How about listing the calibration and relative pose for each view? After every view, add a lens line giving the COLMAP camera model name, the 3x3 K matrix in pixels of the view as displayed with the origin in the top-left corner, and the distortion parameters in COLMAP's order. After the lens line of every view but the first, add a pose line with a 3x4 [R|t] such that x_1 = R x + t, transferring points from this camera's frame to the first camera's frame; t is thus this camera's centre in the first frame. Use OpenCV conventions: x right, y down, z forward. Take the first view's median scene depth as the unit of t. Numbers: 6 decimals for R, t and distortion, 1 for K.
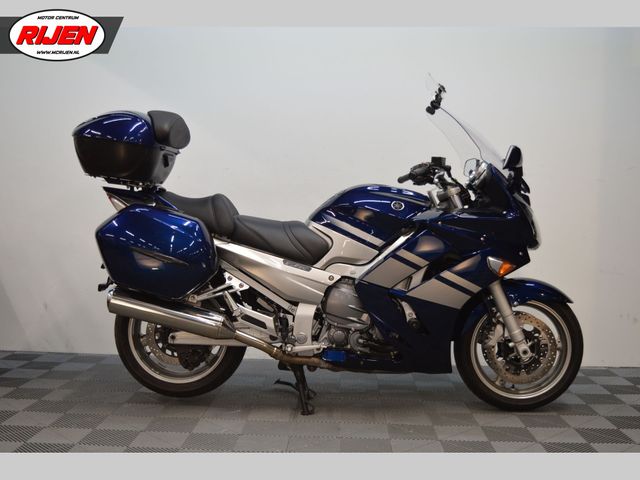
lens RADIAL K [[736.5, 0, 320.0], [0, 736.5, 240.0], [0, 0, 1]] dist [-0.017422, -0.010729]
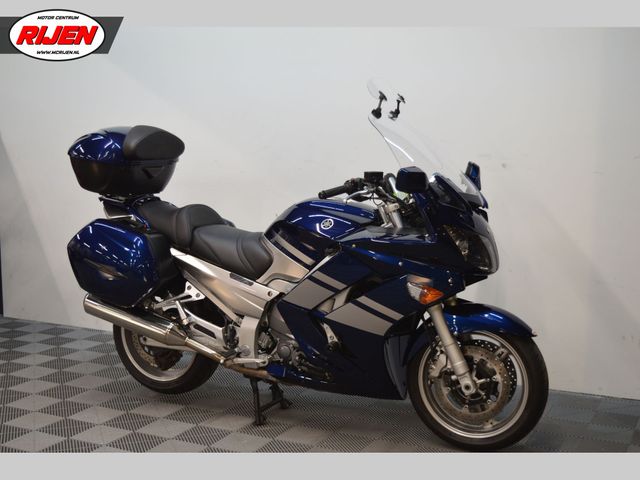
lens RADIAL K [[873.2, 0, 320.0], [0, 873.2, 240.0], [0, 0, 1]] dist [0.017467, 0.041361]
pose [[0.899464, 0.033935, -0.435675, 0.586762], [-0.001141, 0.997159, 0.075313, -0.110007], [0.436994, -0.067244, 0.896948, -0.029001]]
